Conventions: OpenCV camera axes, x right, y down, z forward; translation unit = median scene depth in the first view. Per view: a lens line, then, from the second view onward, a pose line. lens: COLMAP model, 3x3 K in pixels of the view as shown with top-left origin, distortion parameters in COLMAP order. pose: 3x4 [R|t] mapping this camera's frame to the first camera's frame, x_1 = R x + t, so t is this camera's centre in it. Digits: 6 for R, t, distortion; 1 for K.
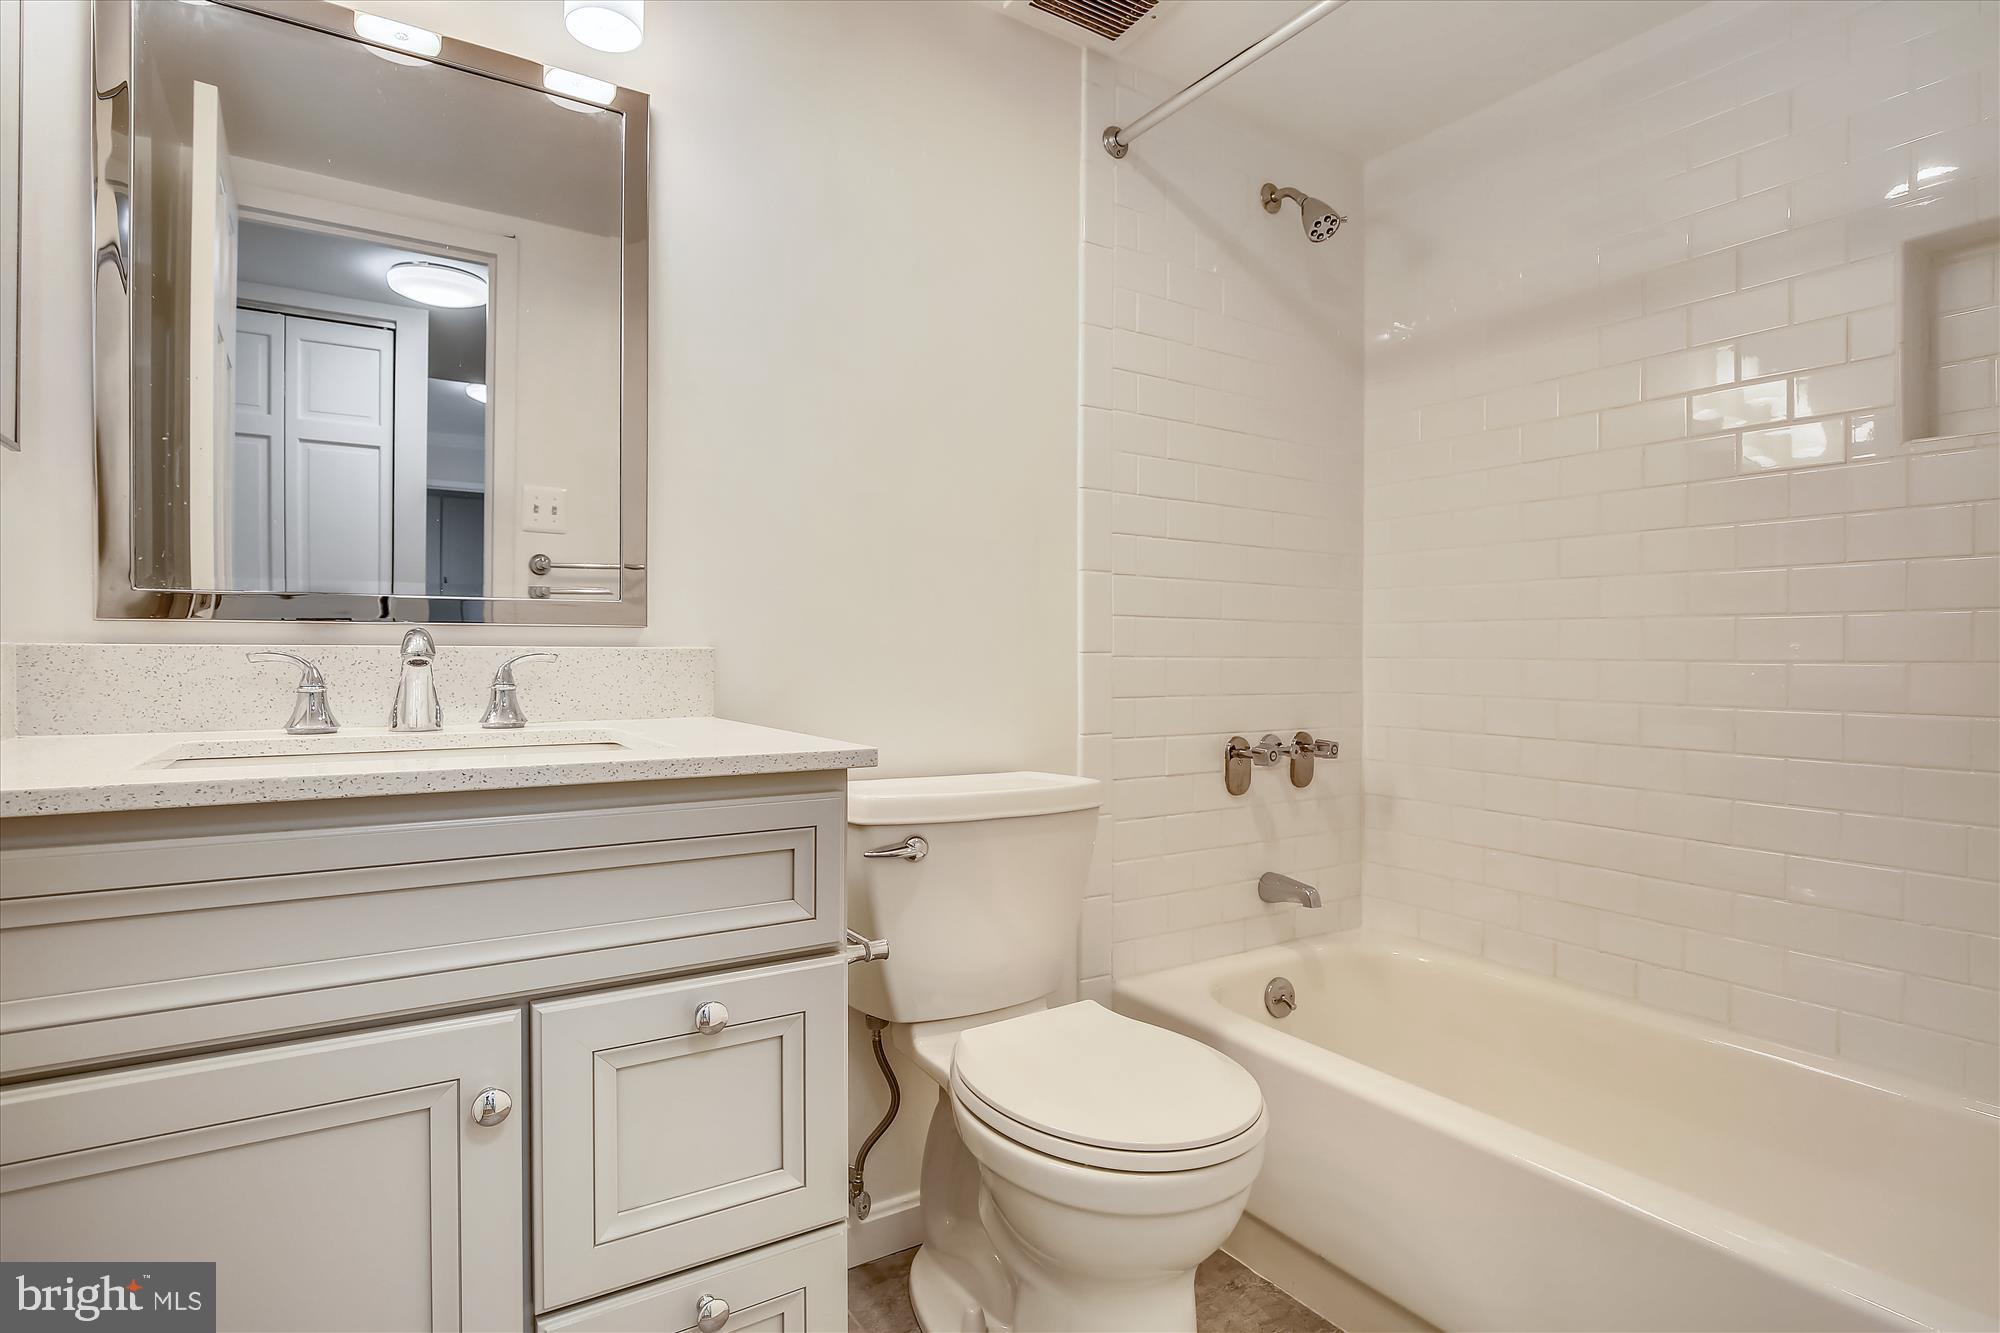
lens RADIAL K [[1010.3, 0, 1004.6], [0, 1010.3, 641.9], [0, 0, 1]] dist [-0.019663, -0.000603]
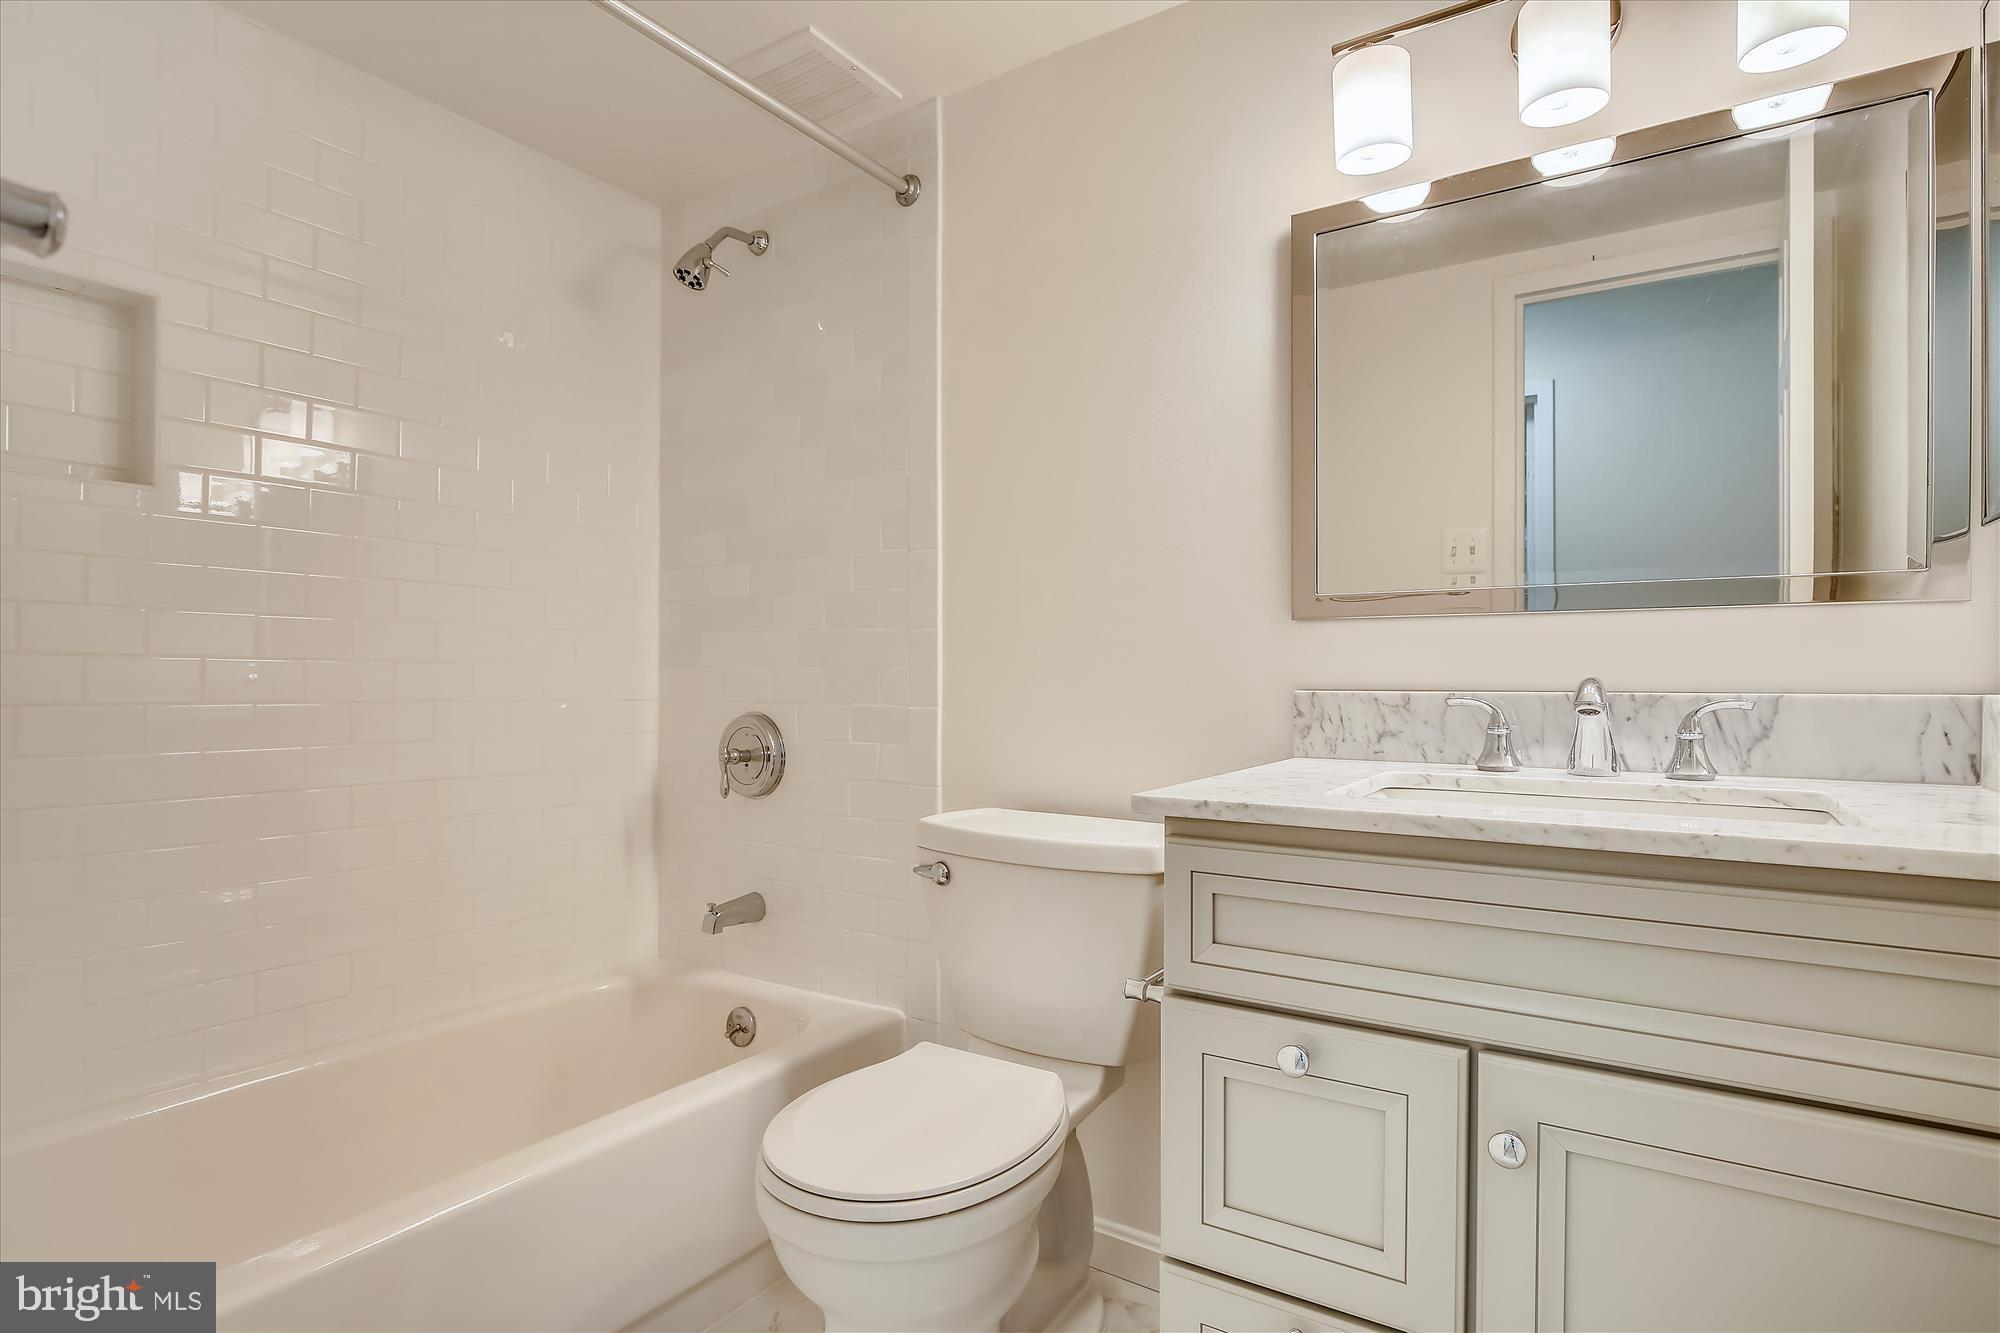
lens RADIAL K [[1035.8, 0, 997.8], [0, 1035.8, 698.2], [0, 0, 1]] dist [-0.017938, -0.000109]
pose [[0.401510, 0.004625, -0.915843, 0.266459], [0.005484, 0.999957, 0.007453, 0.002061], [0.915838, -0.008015, 0.401467, 0.162054]]
